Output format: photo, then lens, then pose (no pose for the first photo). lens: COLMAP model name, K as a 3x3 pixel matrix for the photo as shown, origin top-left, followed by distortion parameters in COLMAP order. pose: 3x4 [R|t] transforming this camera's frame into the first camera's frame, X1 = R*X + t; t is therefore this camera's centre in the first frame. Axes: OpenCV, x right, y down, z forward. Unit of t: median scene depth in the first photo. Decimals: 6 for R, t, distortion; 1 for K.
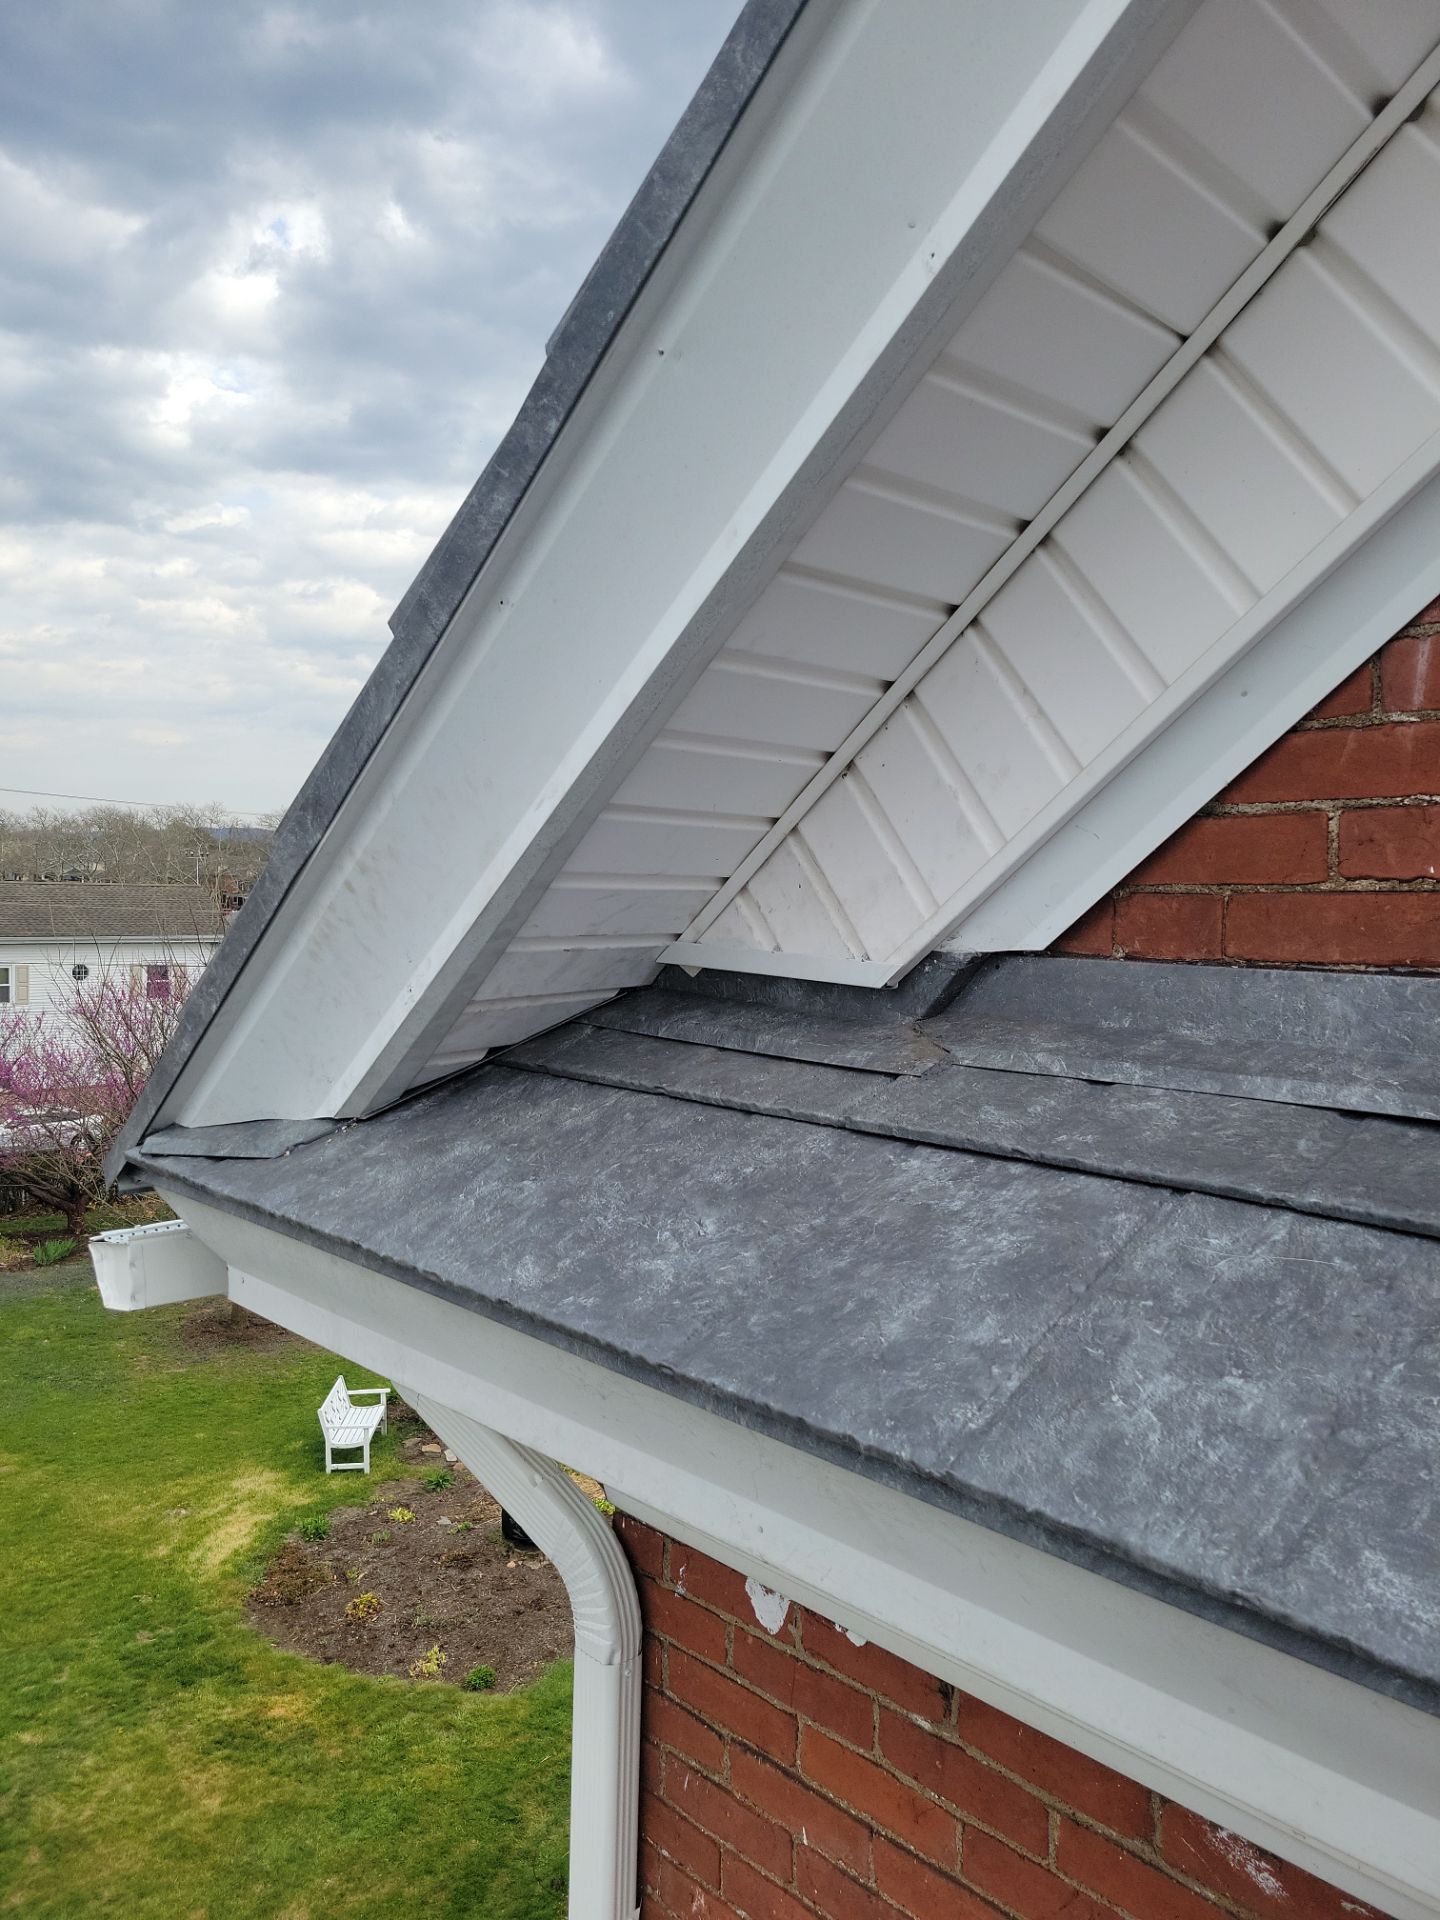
lens RADIAL K [[1441.7, 0, 723.4], [0, 1441.7, 961.4], [0, 0, 1]] dist [0.028204, -0.007449]
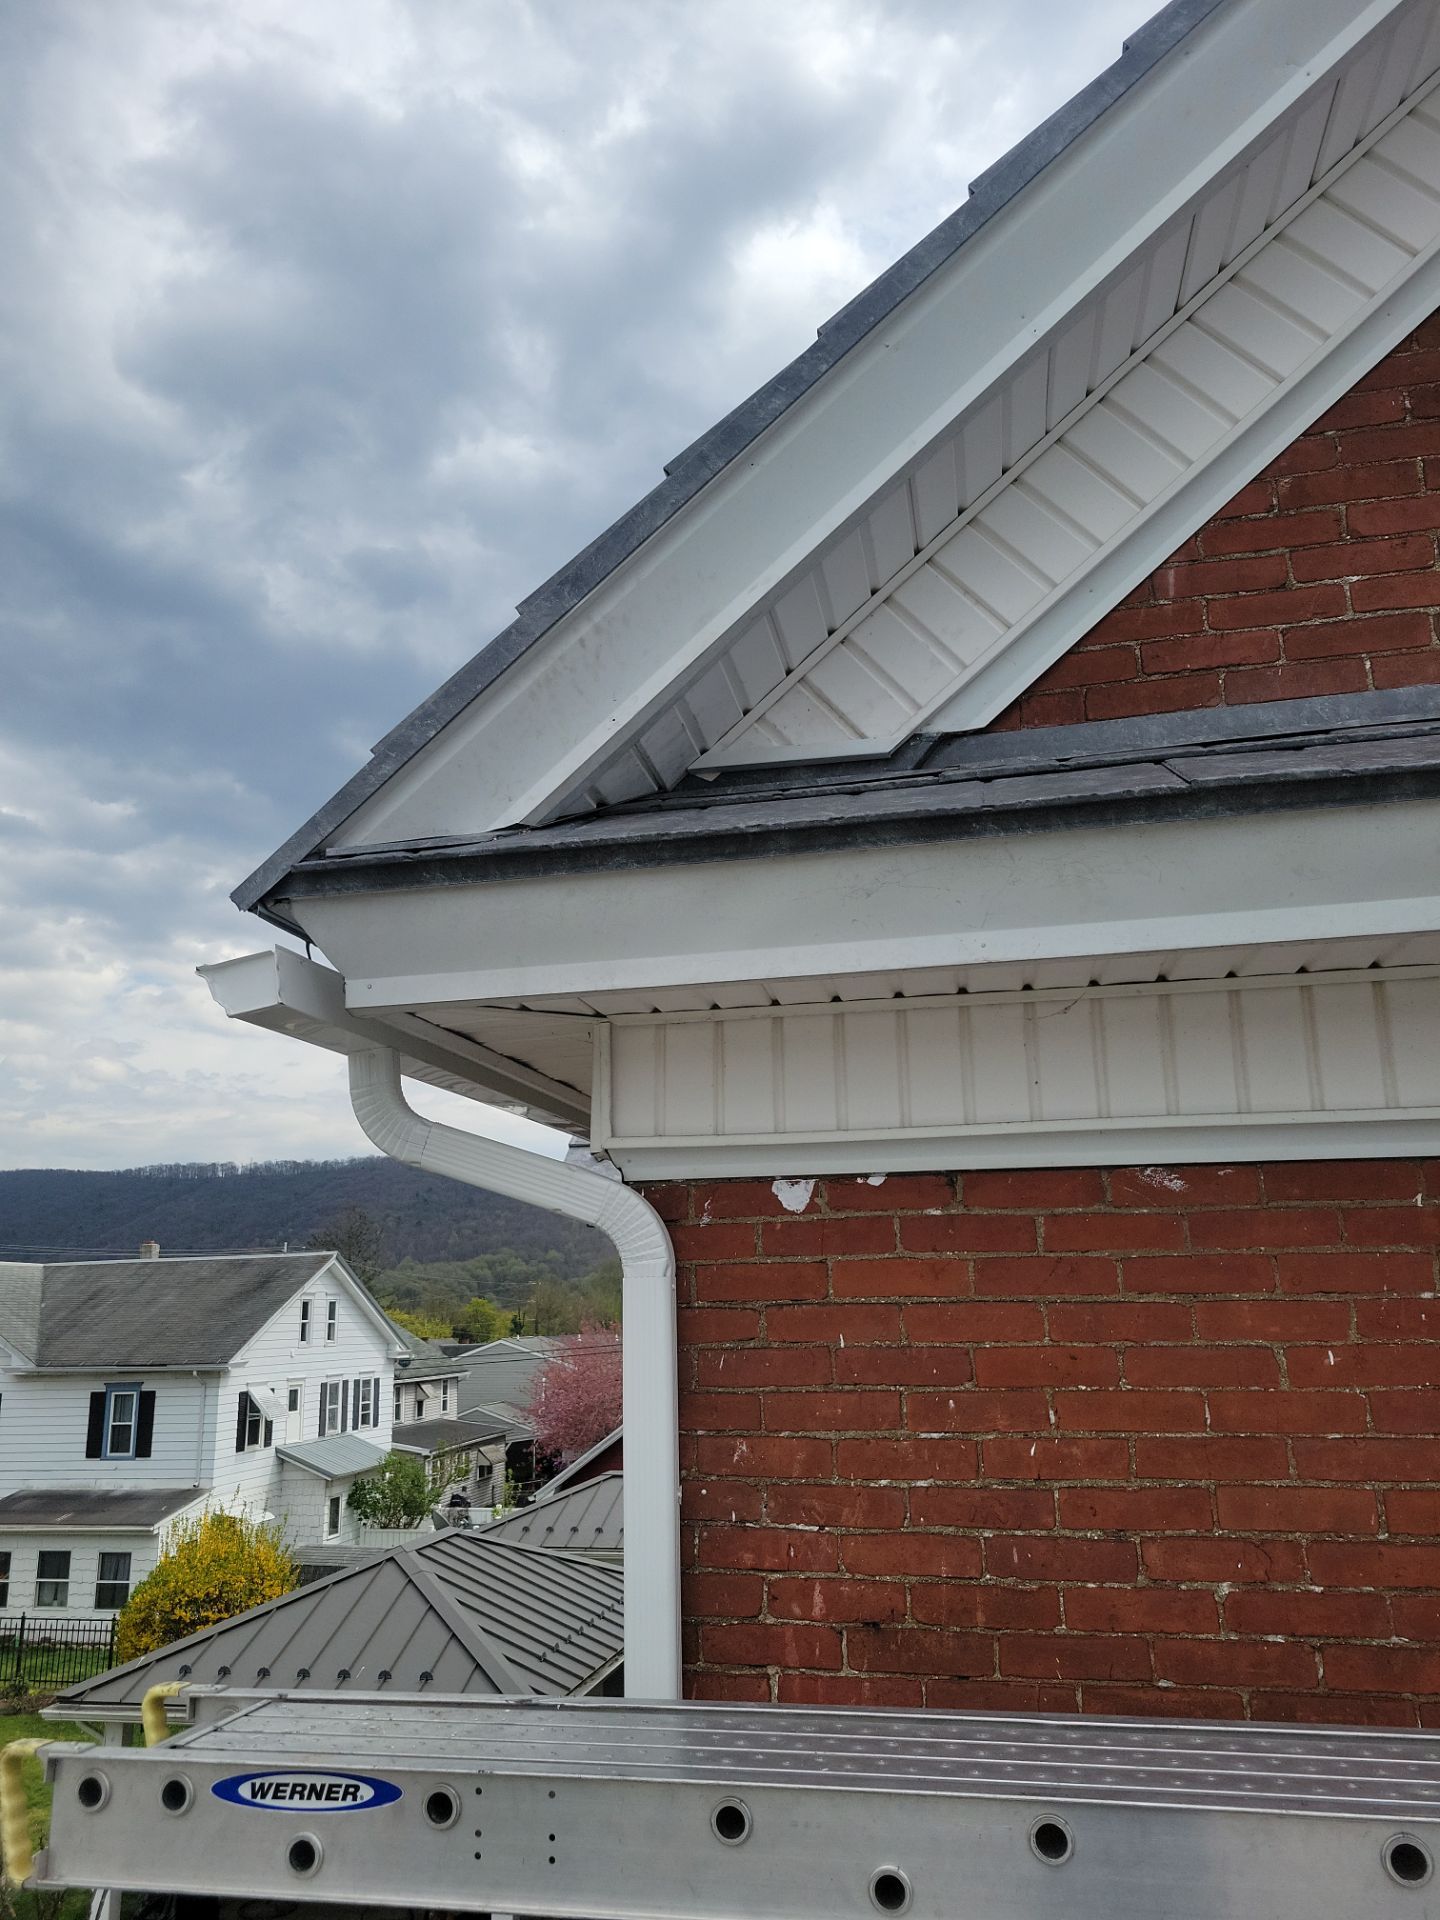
lens RADIAL K [[1441.7, 0, 713.5], [0, 1441.7, 961.9], [0, 0, 1]] dist [0.028204, -0.007449]
pose [[0.836552, 0.090090, 0.540430, -0.965173], [0.064445, 0.963361, -0.260350, 0.690286], [-0.544084, 0.252624, 0.800096, -0.175875]]
